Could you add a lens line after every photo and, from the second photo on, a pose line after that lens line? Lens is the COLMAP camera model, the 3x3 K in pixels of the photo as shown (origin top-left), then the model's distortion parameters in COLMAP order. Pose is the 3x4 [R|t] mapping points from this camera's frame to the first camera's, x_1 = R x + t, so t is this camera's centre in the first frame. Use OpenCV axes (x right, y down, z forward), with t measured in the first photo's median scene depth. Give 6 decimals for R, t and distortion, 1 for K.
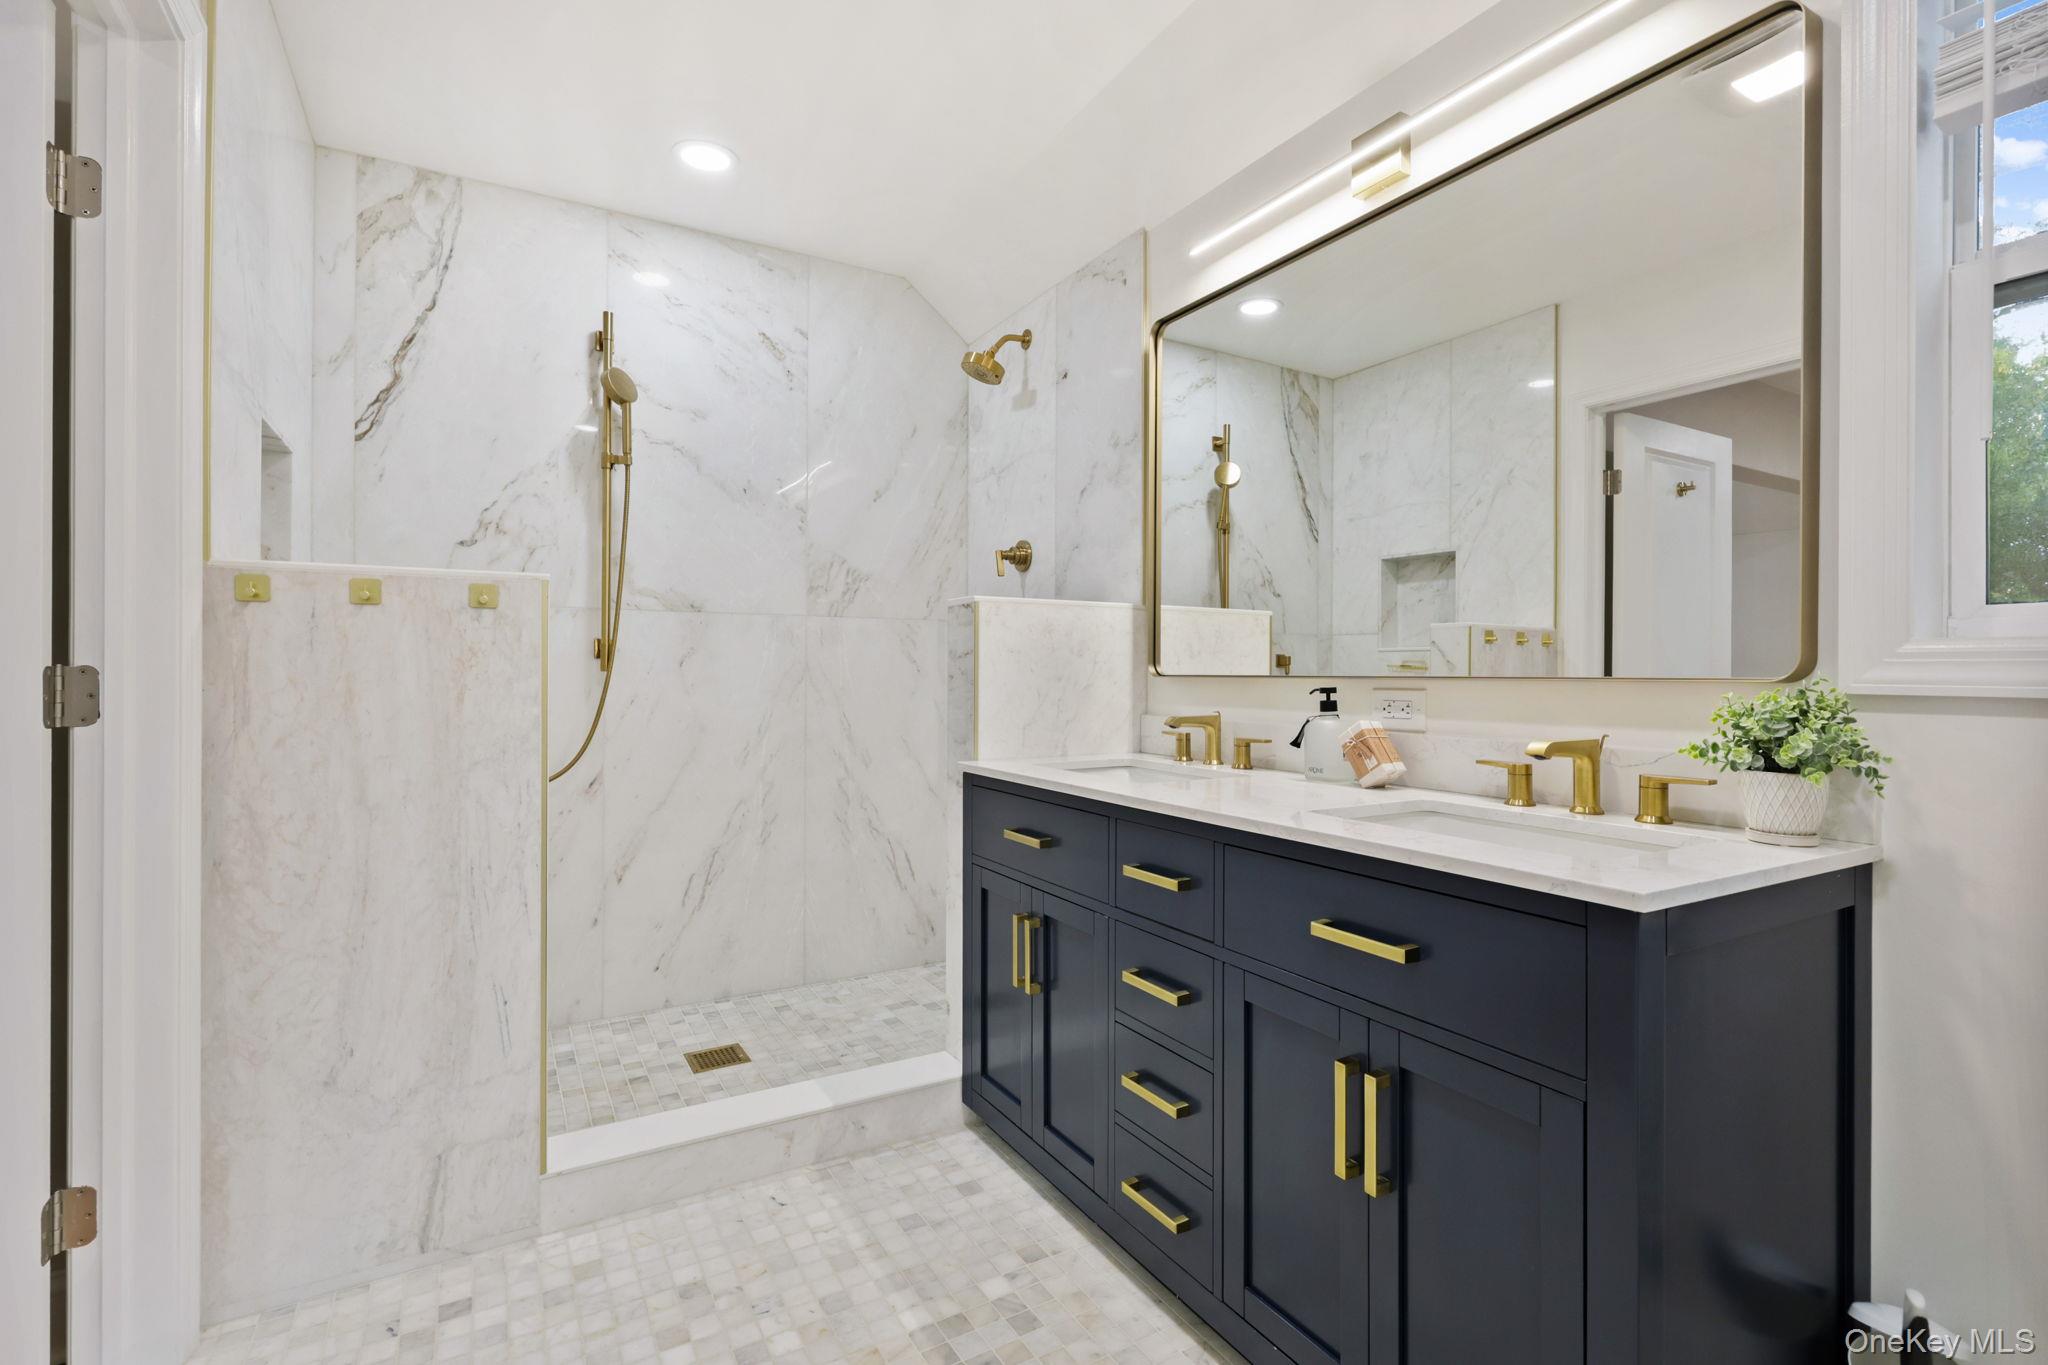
lens RADIAL K [[943.2, 0, 1021.5], [0, 943.2, 675.5], [0, 0, 1]] dist [0.002373, 0.001114]
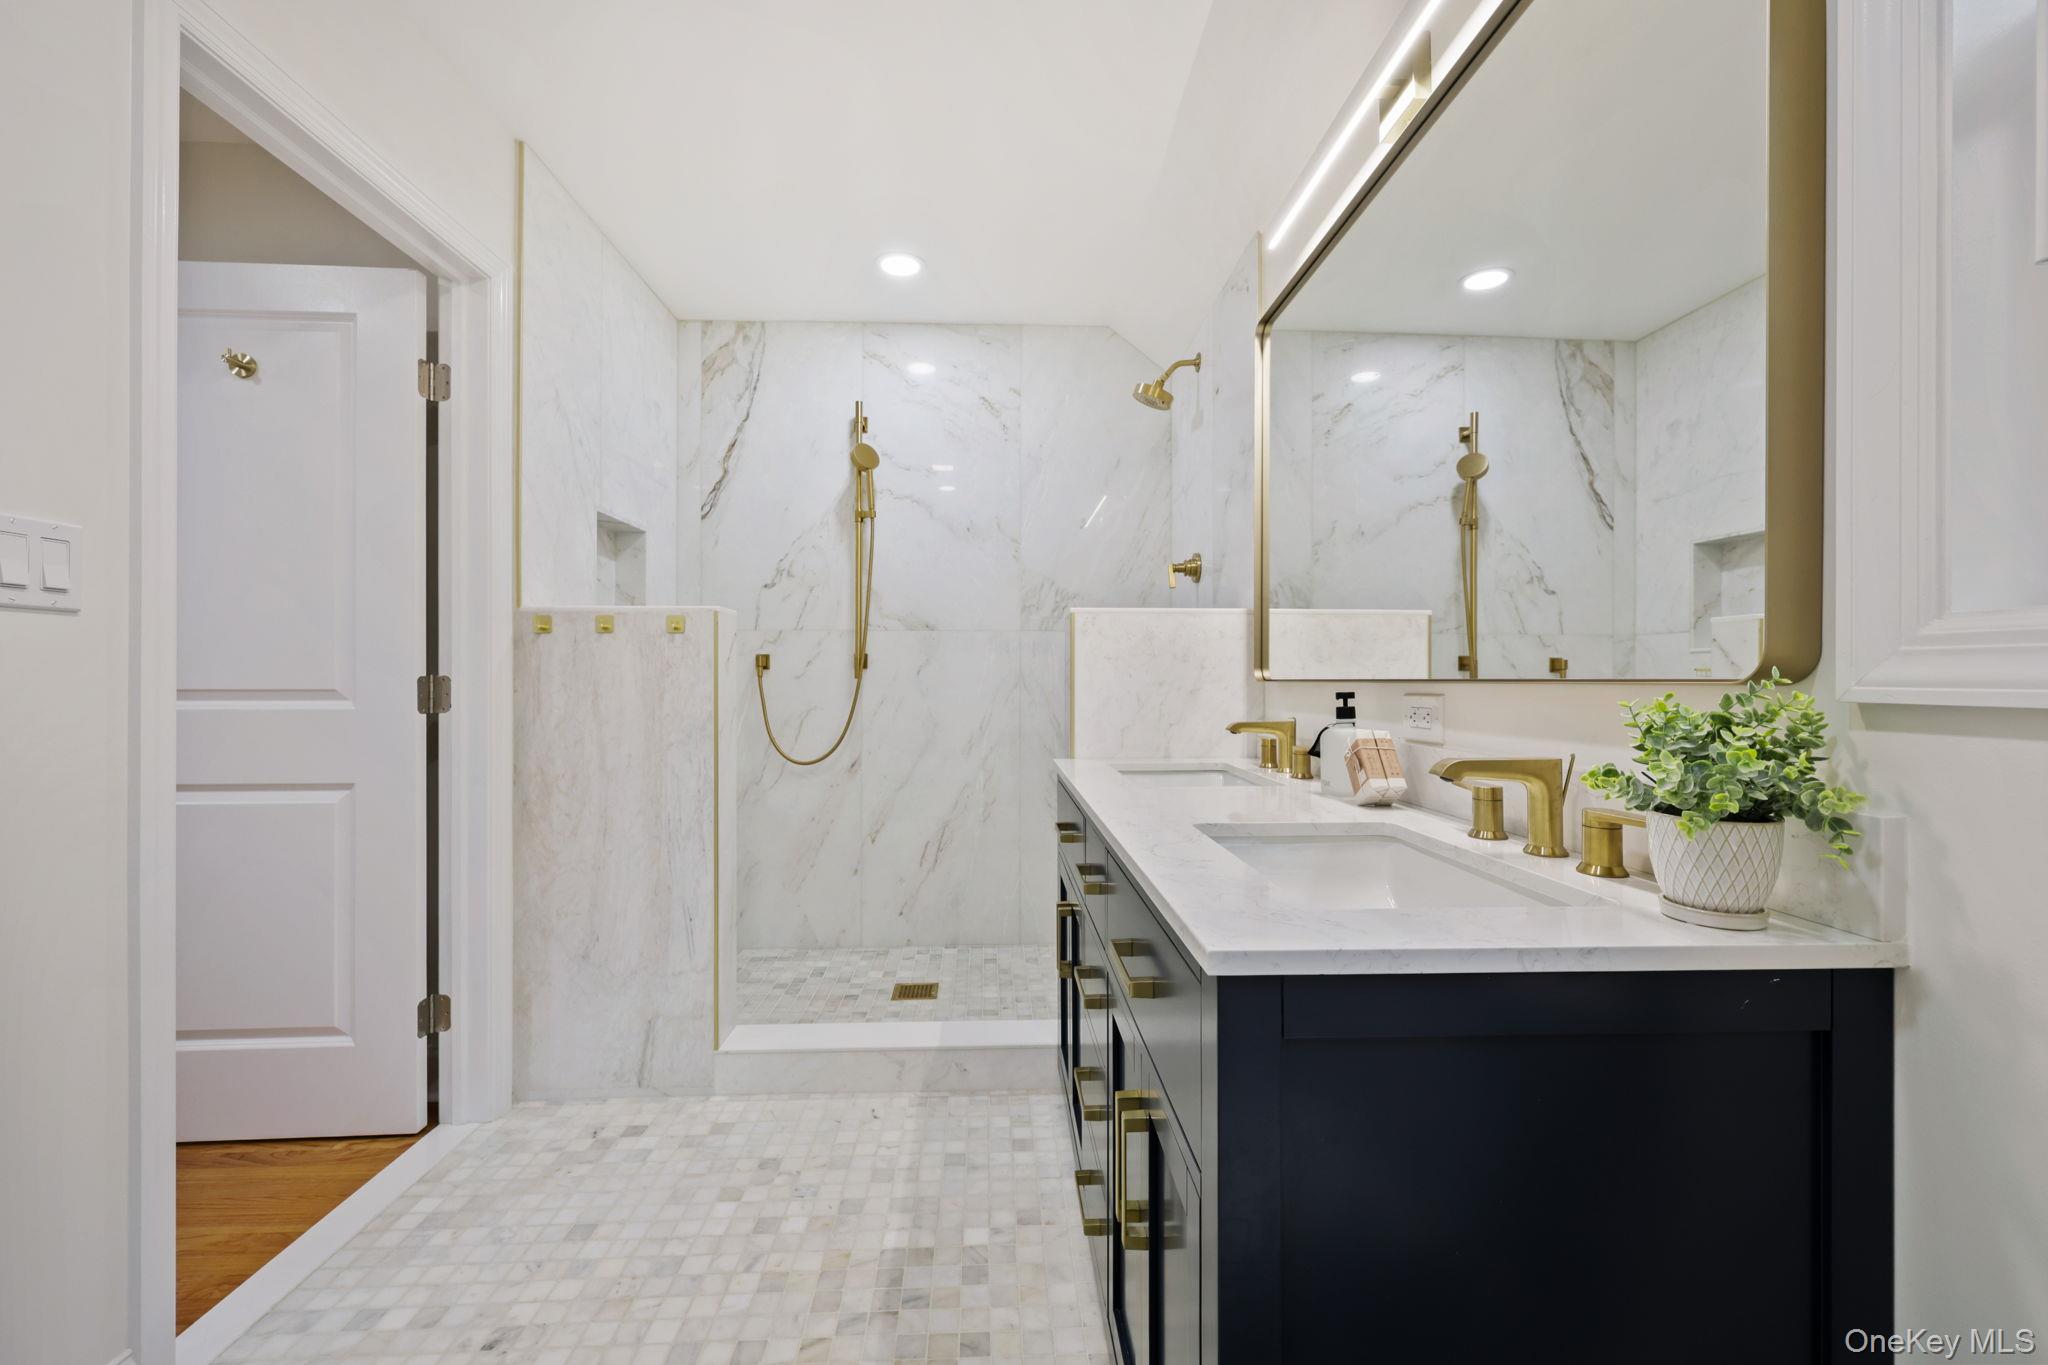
lens RADIAL K [[817.4, 0, 1018.0], [0, 817.4, 683.0], [0, 0, 1]] dist [-0.003349, 0.000204]
pose [[0.887321, -0.001687, -0.461149, 0.331665], [0.001654, 0.999999, -0.000476, 0.002906], [0.461149, -0.000341, 0.887322, 0.130030]]
